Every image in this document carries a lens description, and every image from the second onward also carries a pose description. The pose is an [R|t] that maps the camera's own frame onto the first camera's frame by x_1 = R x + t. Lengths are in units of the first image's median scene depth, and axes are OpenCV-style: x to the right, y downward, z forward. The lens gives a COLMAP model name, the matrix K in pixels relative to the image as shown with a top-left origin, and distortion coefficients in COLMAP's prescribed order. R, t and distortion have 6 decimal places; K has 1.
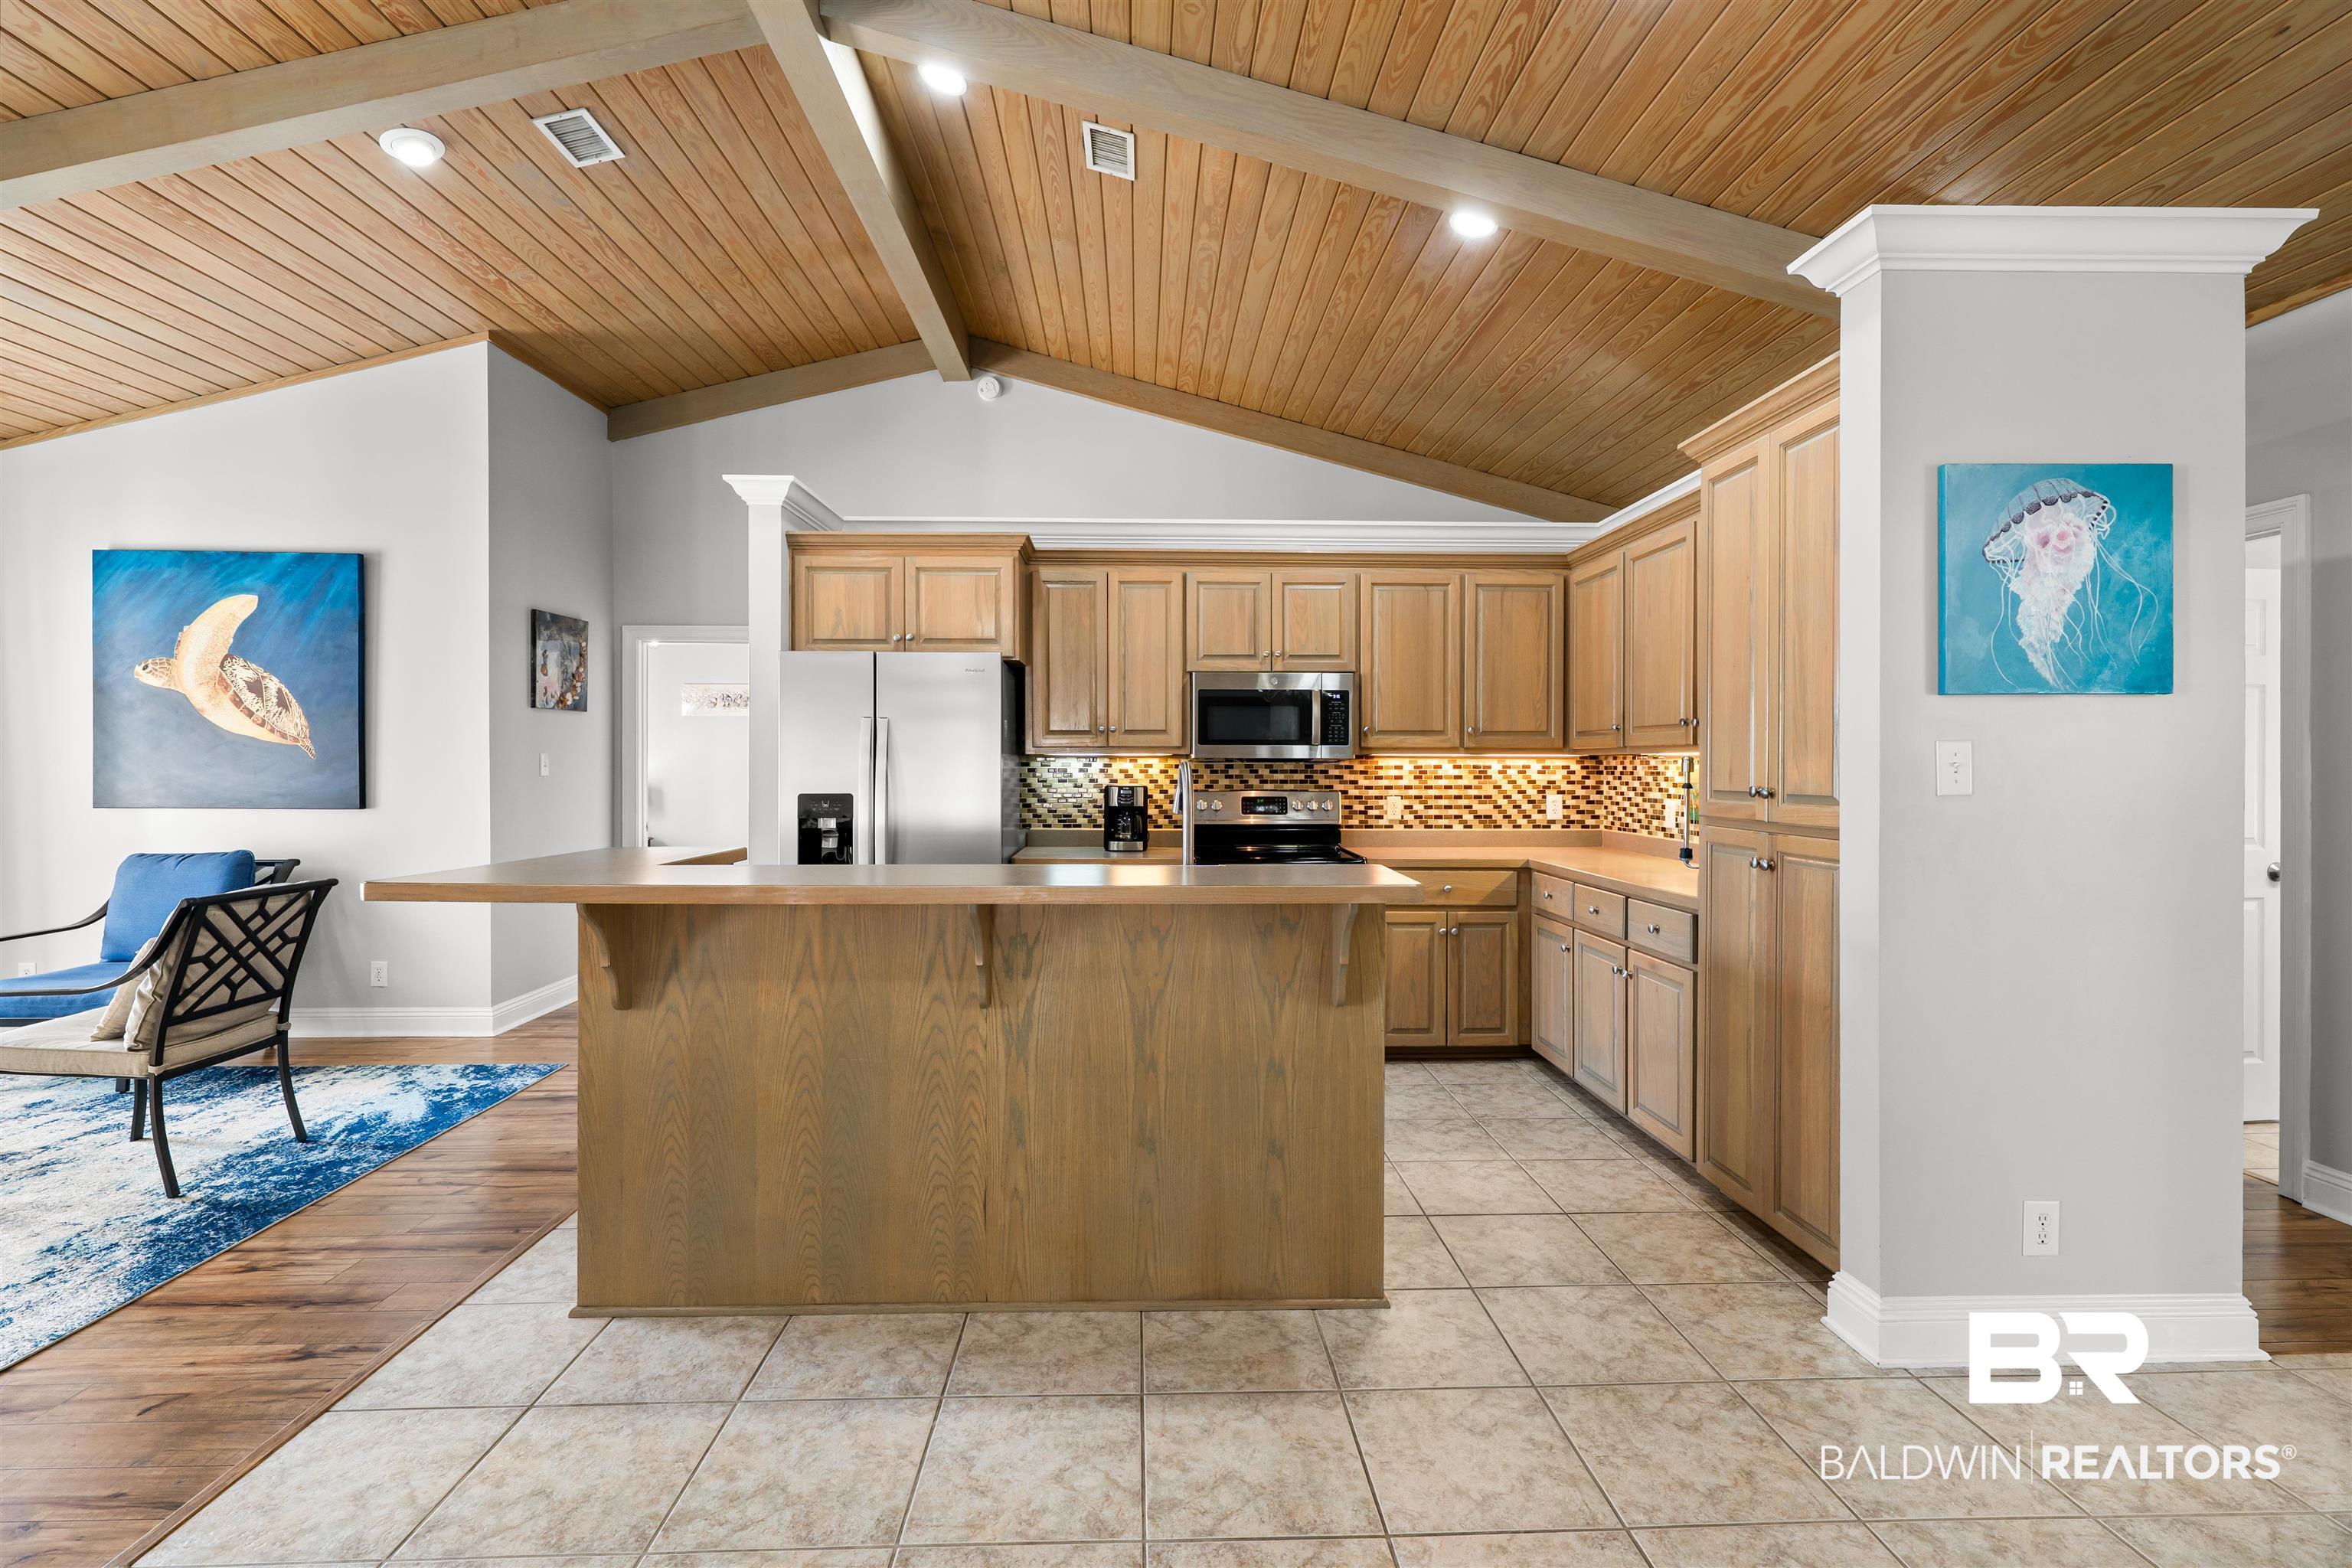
lens RADIAL K [[1055.4, 0, 1182.8], [0, 1055.4, 767.9], [0, 0, 1]] dist [0.000970, -0.000649]
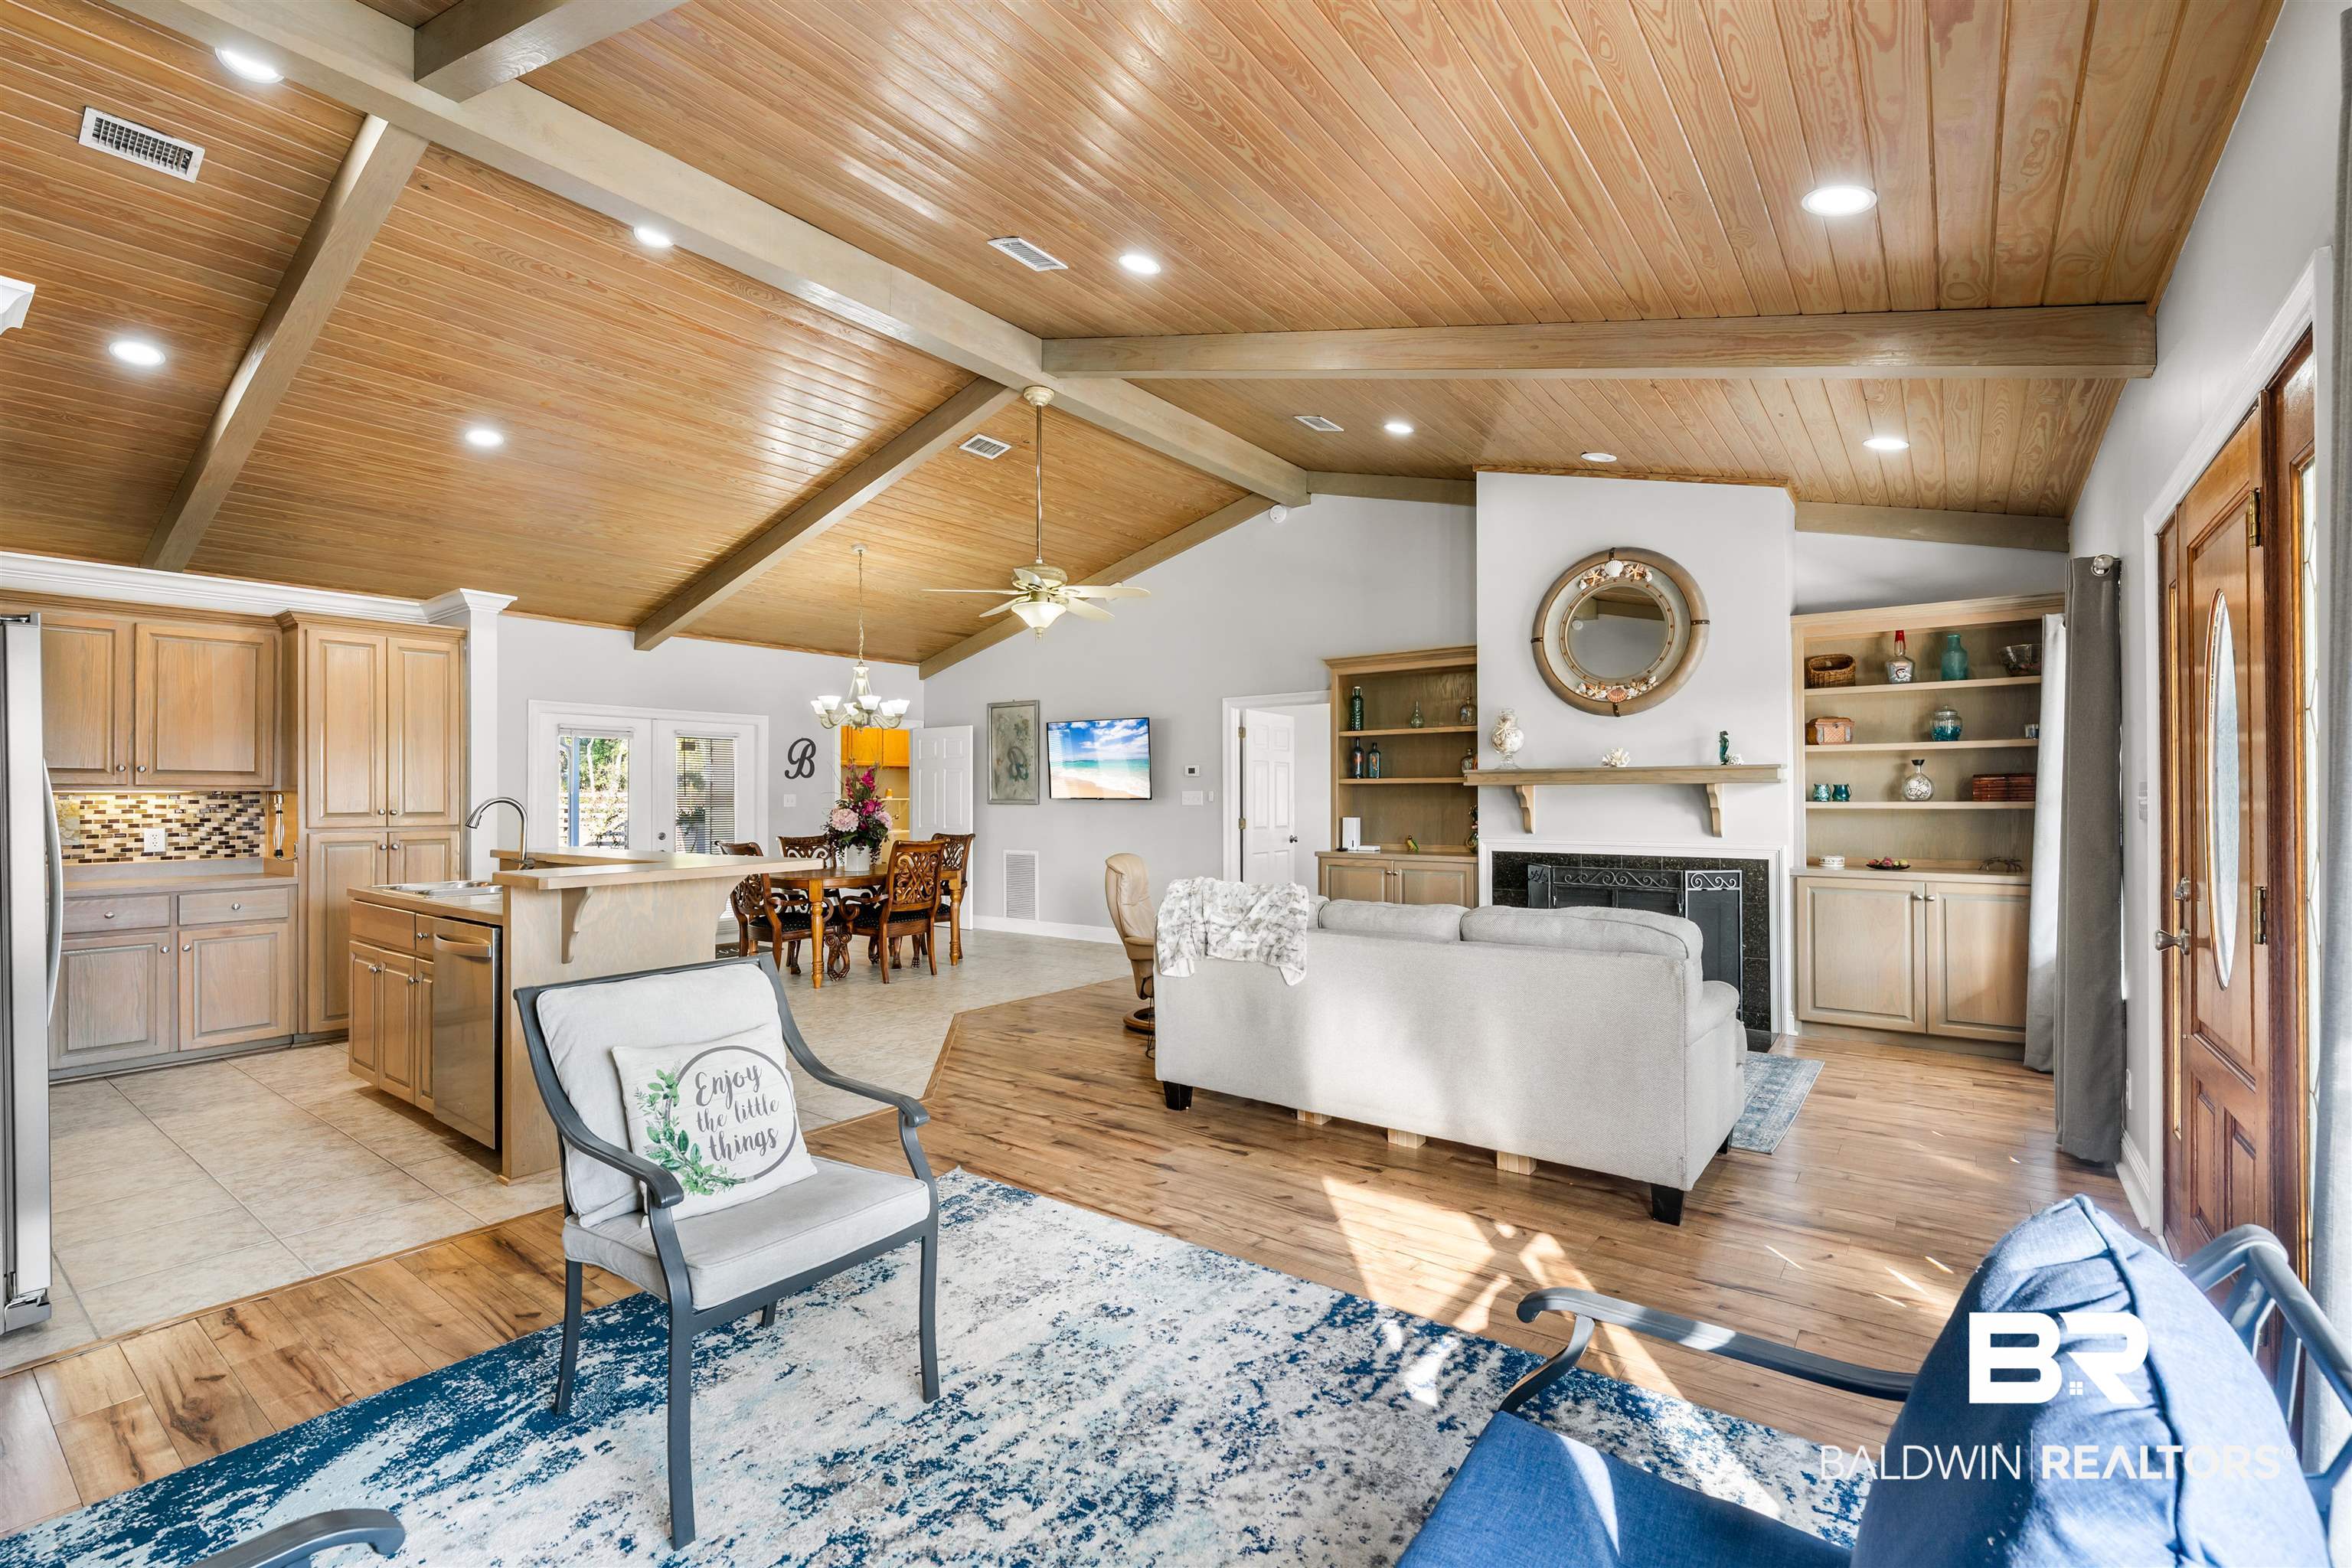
lens RADIAL K [[1029.7, 0, 1176.0], [0, 1029.7, 784.0], [0, 0, 1]] dist [-0.001280, -0.000119]
pose [[-0.769736, 0.008302, 0.638309, -1.060345], [0.005404, 0.999964, -0.006489, -0.003652], [-0.638340, -0.001546, -0.769753, 0.875855]]
